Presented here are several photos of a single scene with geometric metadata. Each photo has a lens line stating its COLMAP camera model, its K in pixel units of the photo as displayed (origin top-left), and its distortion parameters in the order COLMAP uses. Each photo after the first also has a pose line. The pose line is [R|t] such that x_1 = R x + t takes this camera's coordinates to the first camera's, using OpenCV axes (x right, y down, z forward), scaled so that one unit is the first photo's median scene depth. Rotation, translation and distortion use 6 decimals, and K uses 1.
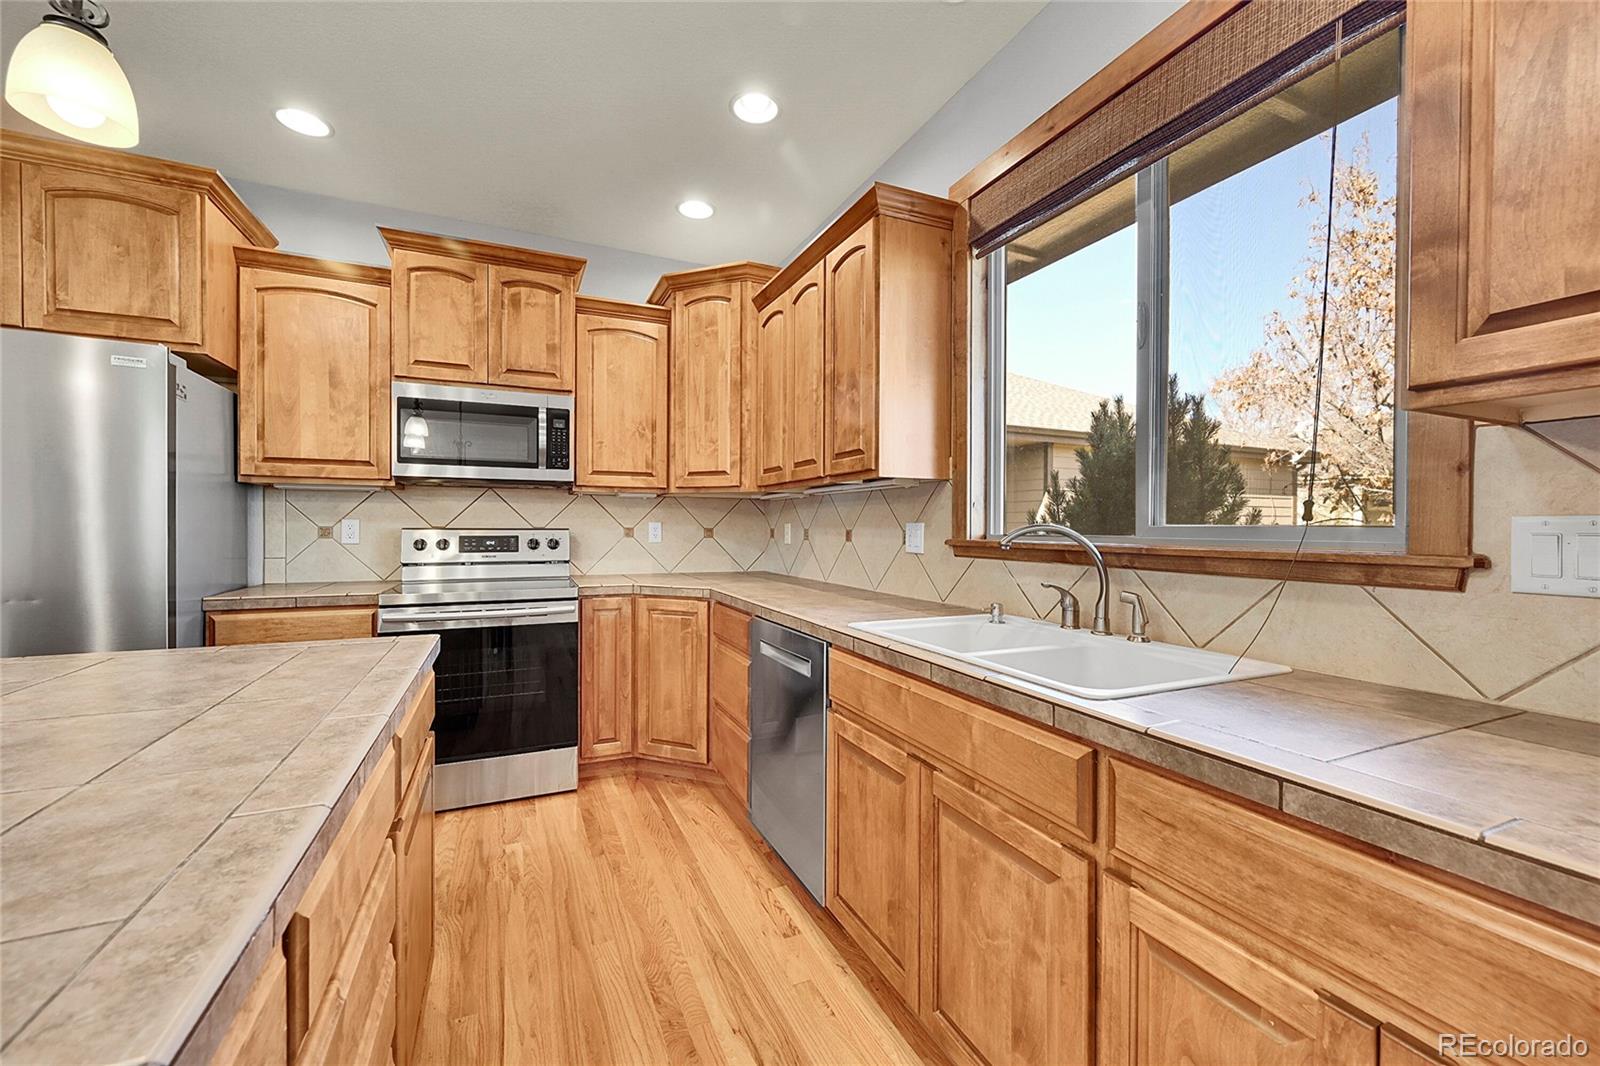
lens RADIAL K [[631.6, 0, 794.7], [0, 631.6, 533.0], [0, 0, 1]] dist [-0.000333, 0.000128]
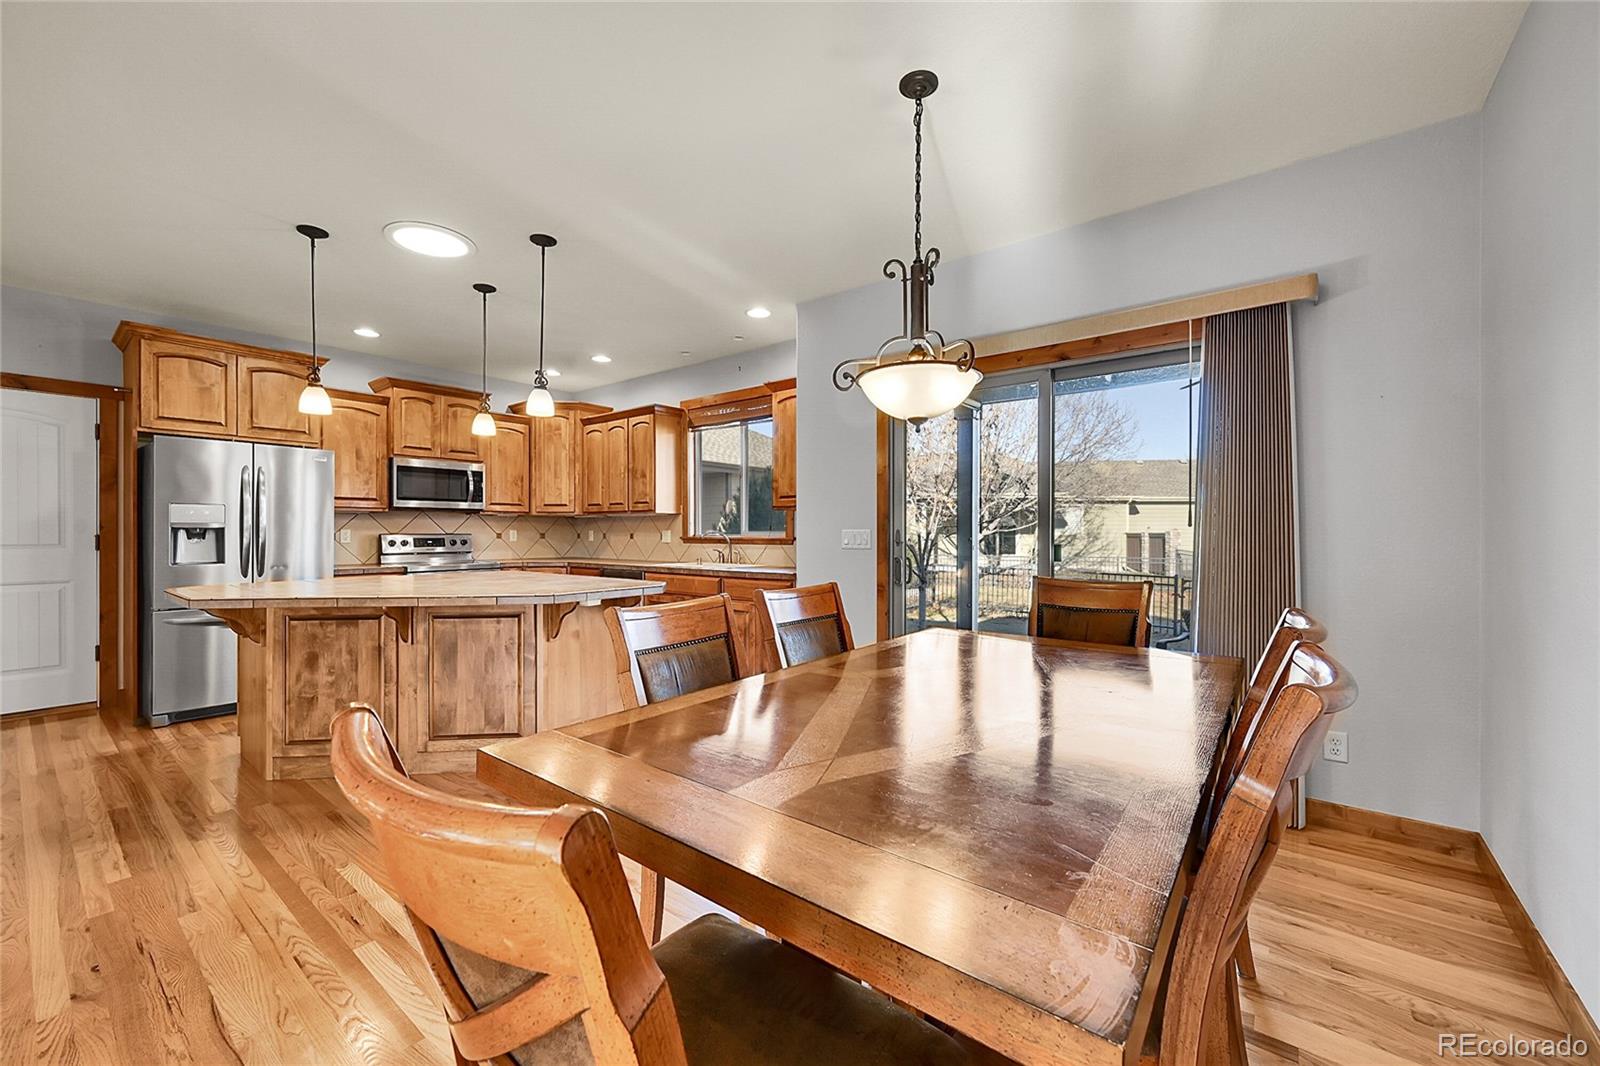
lens RADIAL K [[631.3, 0, 798.0], [0, 631.3, 531.9], [0, 0, 1]] dist [-0.000099, 0.000017]
pose [[0.888169, -0.005377, 0.459485, -0.414964], [0.009114, 0.999941, -0.005917, 0.007769], [-0.459426, 0.009443, 0.888166, -1.214434]]
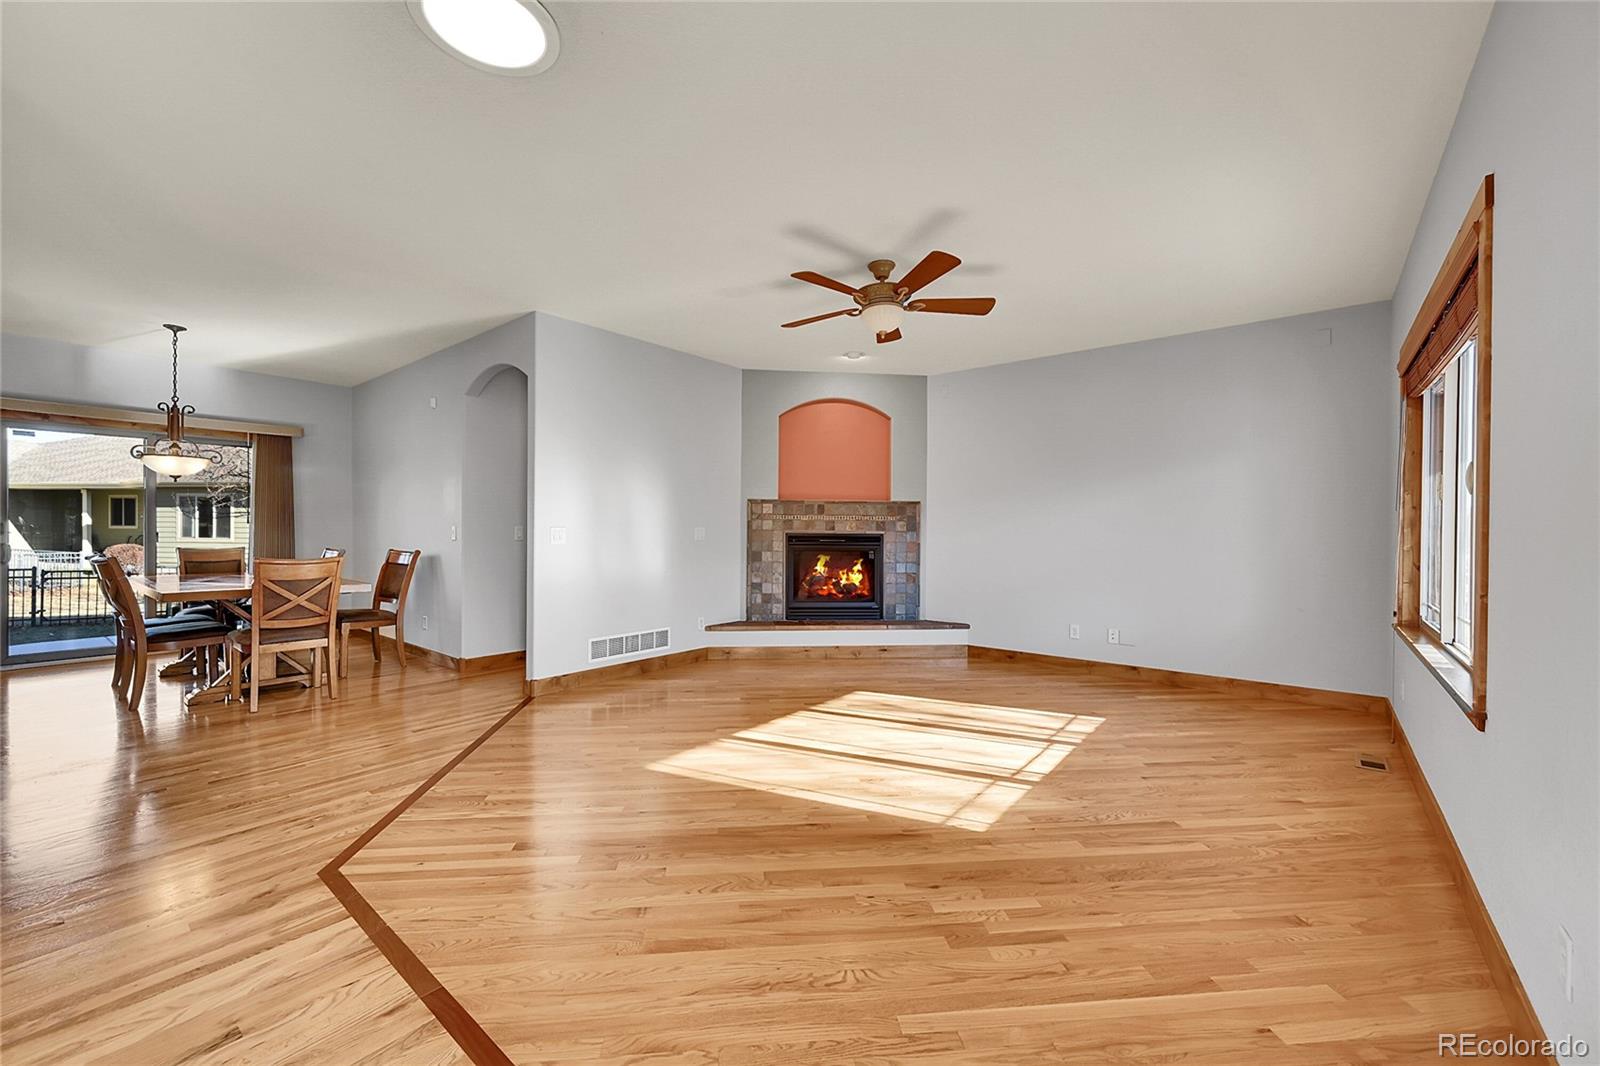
lens RADIAL K [[631.6, 0, 794.7], [0, 631.6, 533.0], [0, 0, 1]] dist [-0.000333, 0.000128]
pose [[-0.442625, -0.015902, 0.896566, -2.232299], [0.002073, 0.999822, 0.018757, -0.005381], [-0.896704, 0.010161, -0.442513, -1.358177]]
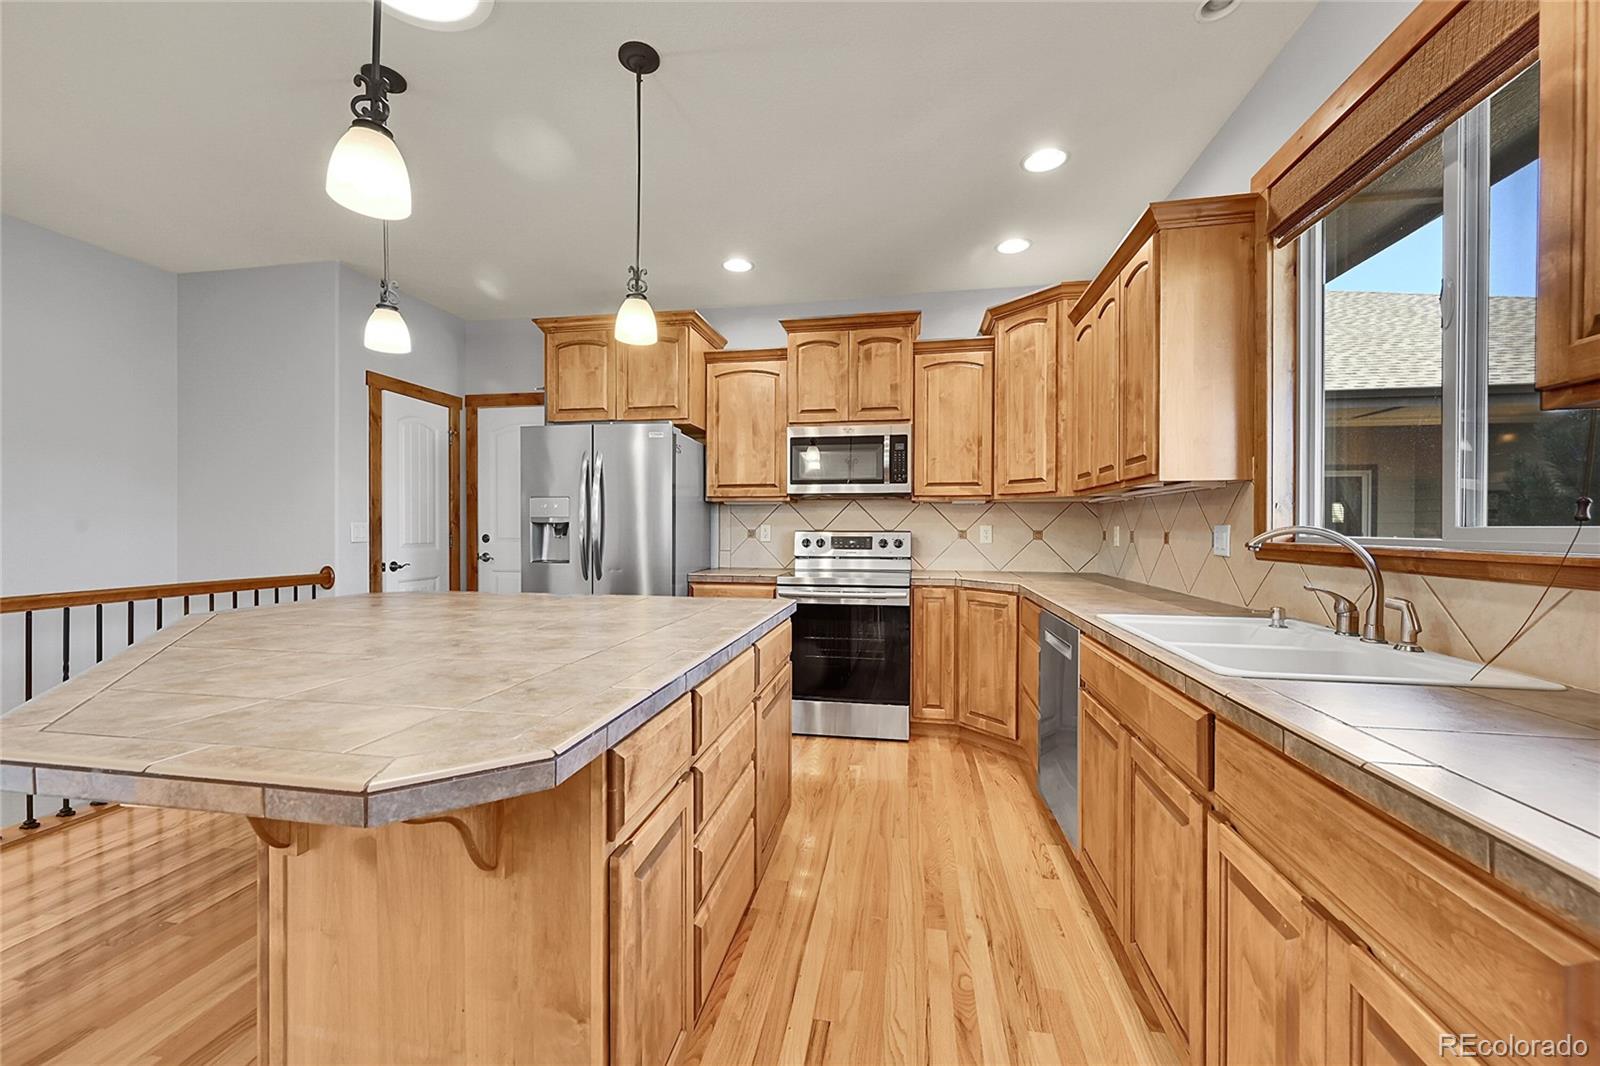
lens RADIAL K [[631.6, 0, 794.7], [0, 631.6, 533.0], [0, 0, 1]] dist [-0.000333, 0.000128]
pose [[0.823823, 0.001070, -0.566846, 0.173039], [-0.003658, 0.999987, -0.003429, 0.002040], [0.566835, 0.004898, 0.823817, -0.151695]]
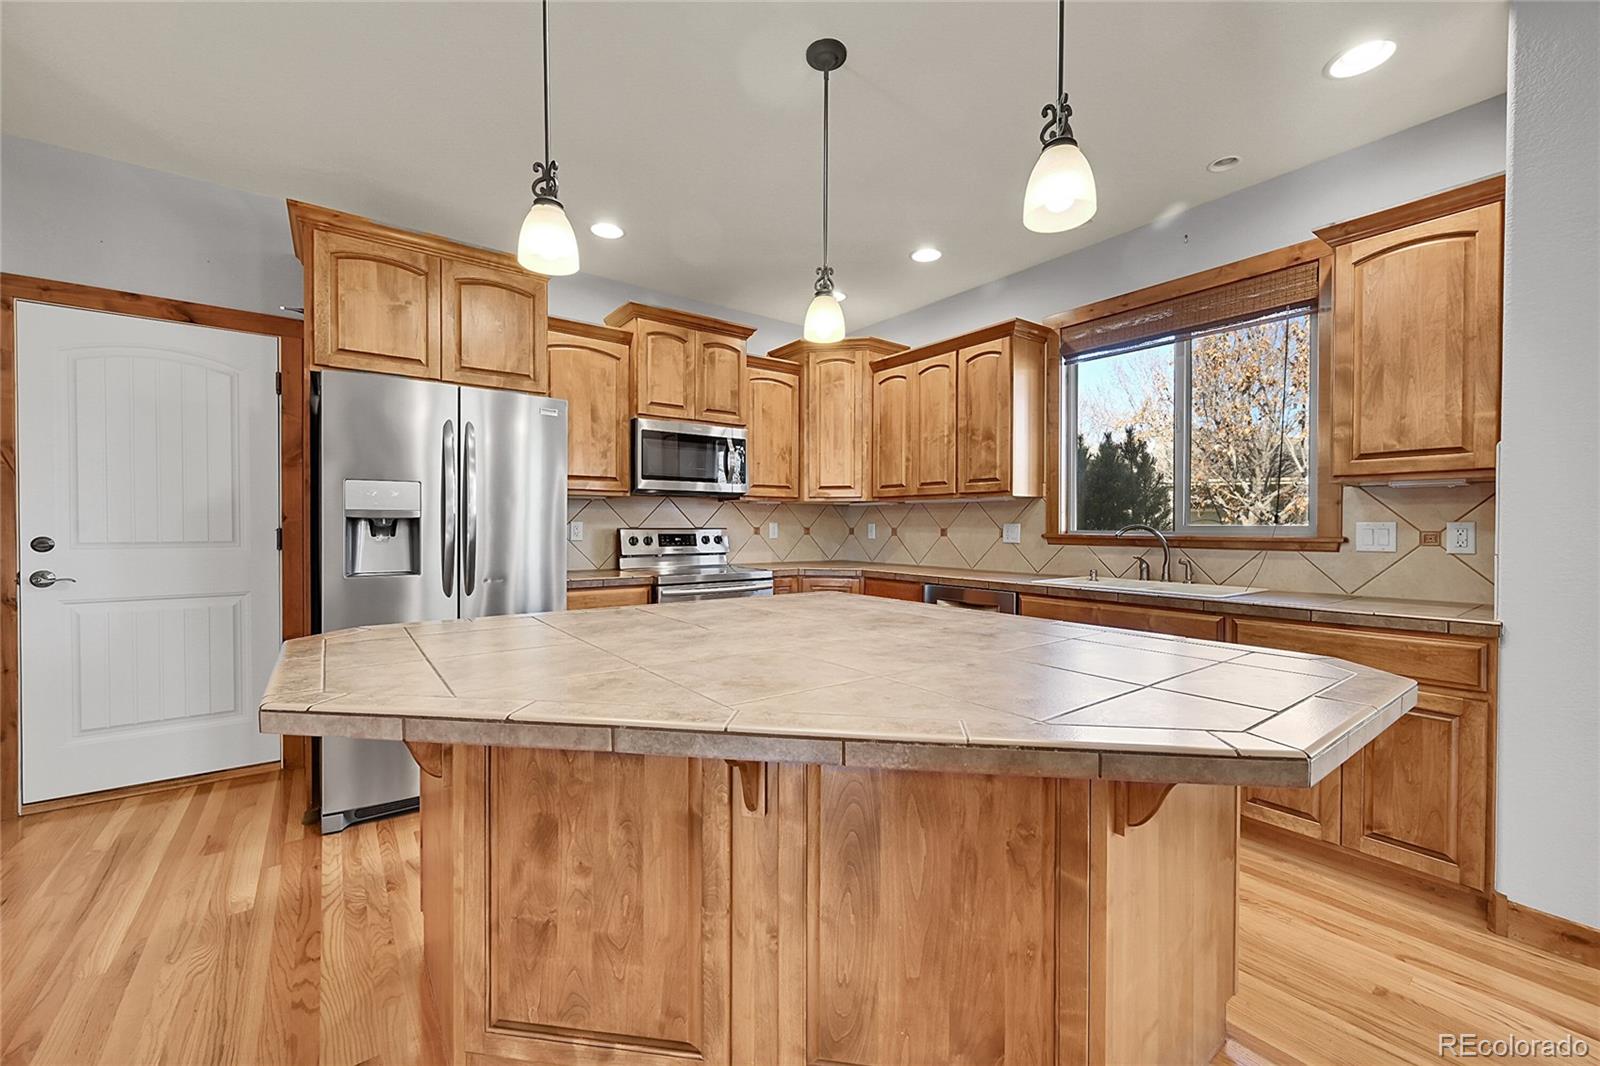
lens RADIAL K [[631.3, 0, 798.0], [0, 631.3, 531.9], [0, 0, 1]] dist [-0.000099, 0.000017]
pose [[0.976472, -0.005015, 0.215586, -0.575763], [0.004830, 0.999987, 0.001388, -0.000284], [-0.215590, -0.000315, 0.976484, -0.358933]]
